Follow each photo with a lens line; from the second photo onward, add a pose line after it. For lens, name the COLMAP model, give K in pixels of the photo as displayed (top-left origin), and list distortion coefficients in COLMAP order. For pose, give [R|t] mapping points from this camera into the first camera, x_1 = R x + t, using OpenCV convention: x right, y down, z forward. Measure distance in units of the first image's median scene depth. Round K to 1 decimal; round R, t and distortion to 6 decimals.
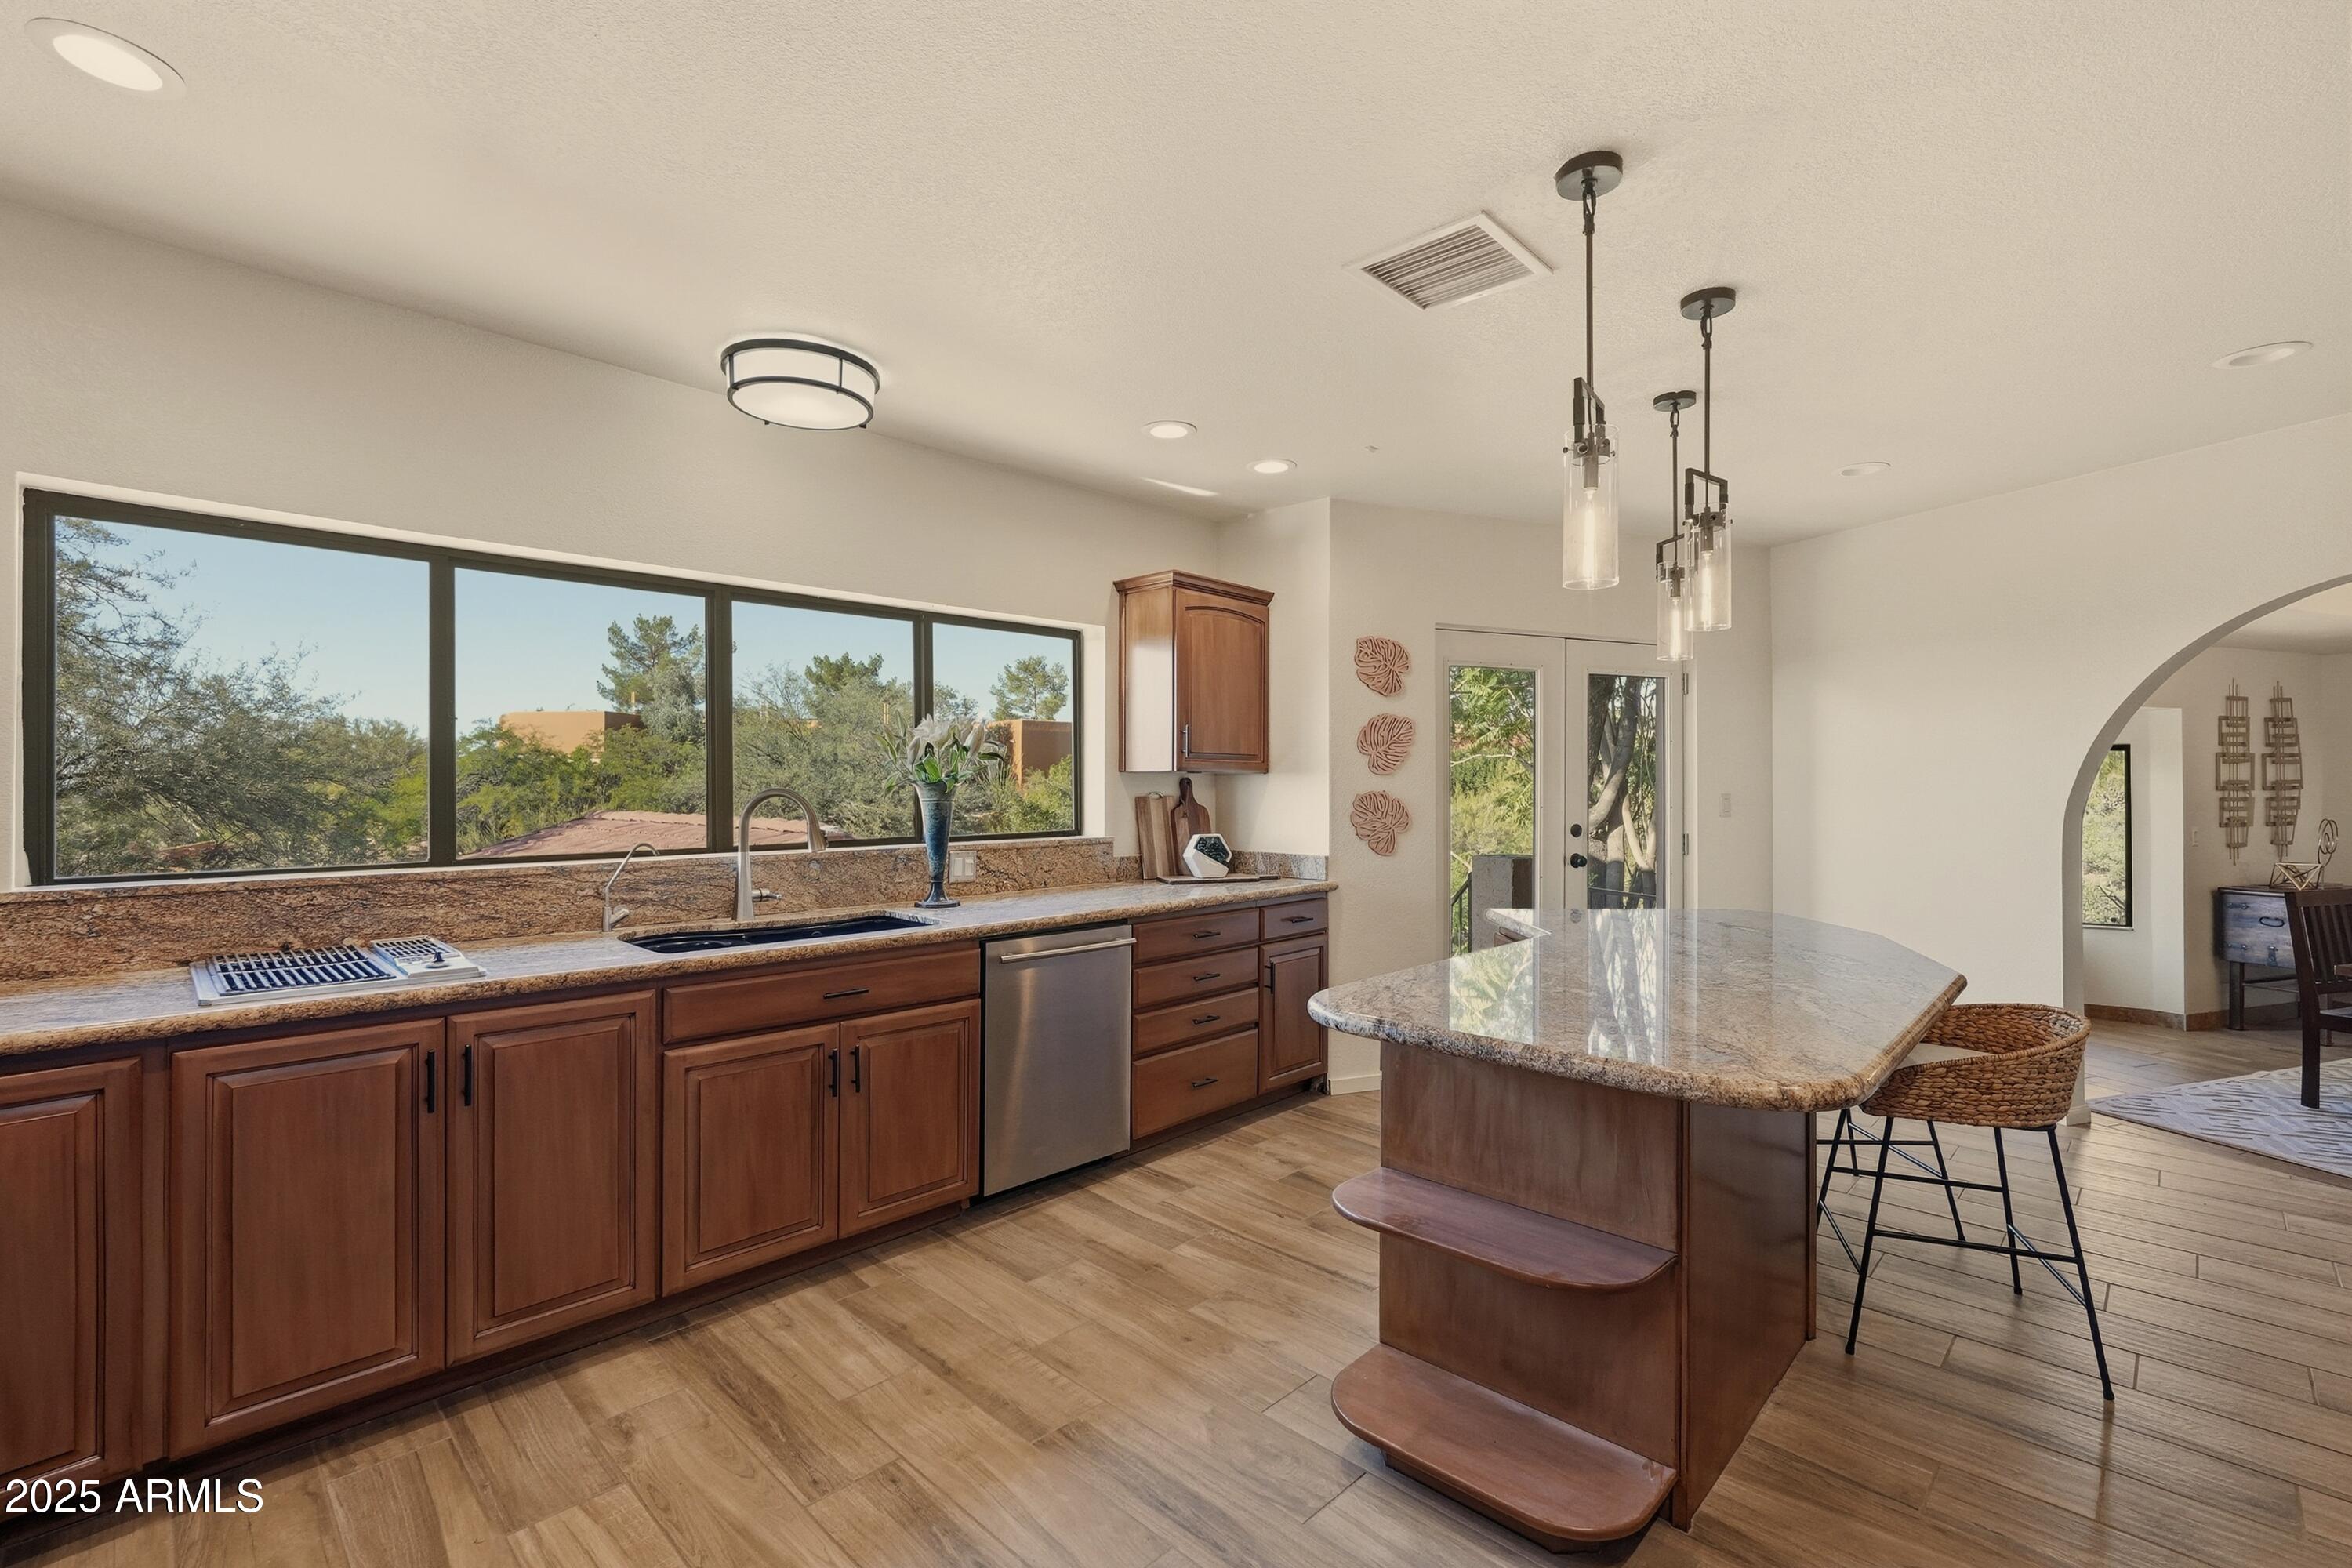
lens RADIAL K [[1080.6, 0, 1167.0], [0, 1080.6, 777.9], [0, 0, 1]] dist [0.000568, 0.000409]
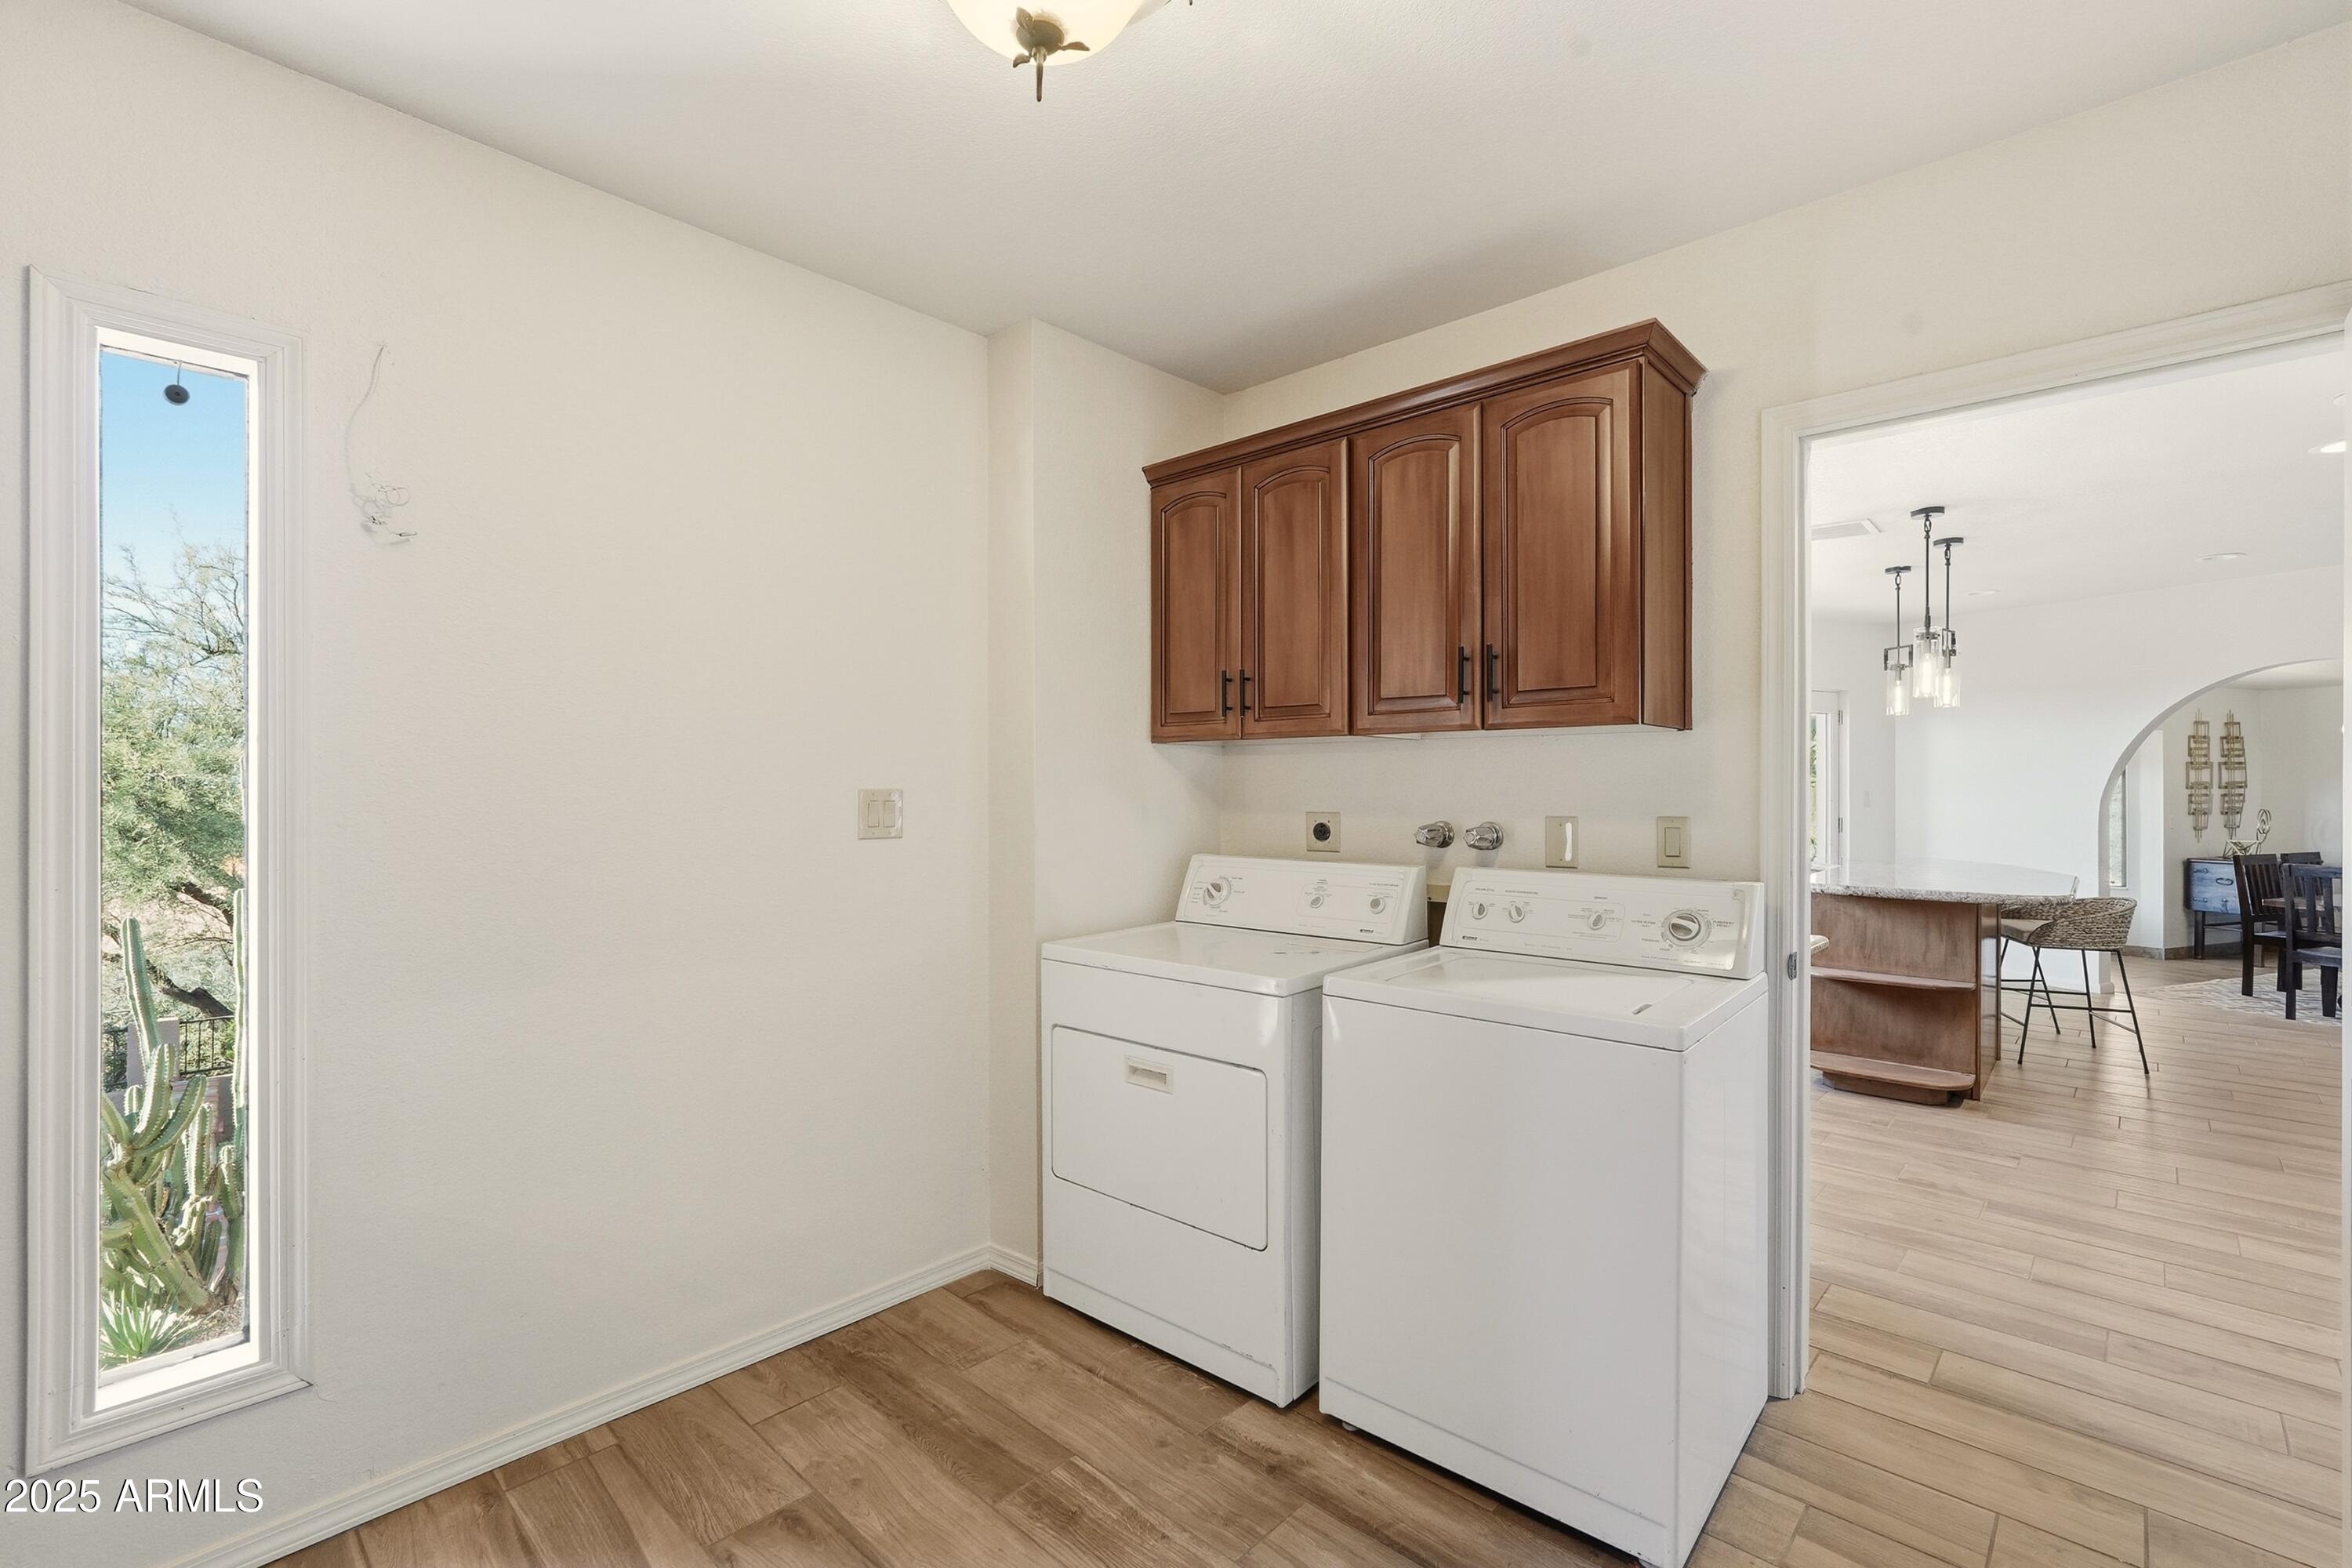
lens RADIAL K [[1080.6, 0, 1184.9], [0, 1080.6, 785.8], [0, 0, 1]] dist [0.000568, 0.000409]
pose [[0.999585, 0.000040, 0.028790, -0.361098], [-0.000313, 0.999955, 0.009468, -0.005335], [-0.028788, -0.009473, 0.999541, -0.356662]]
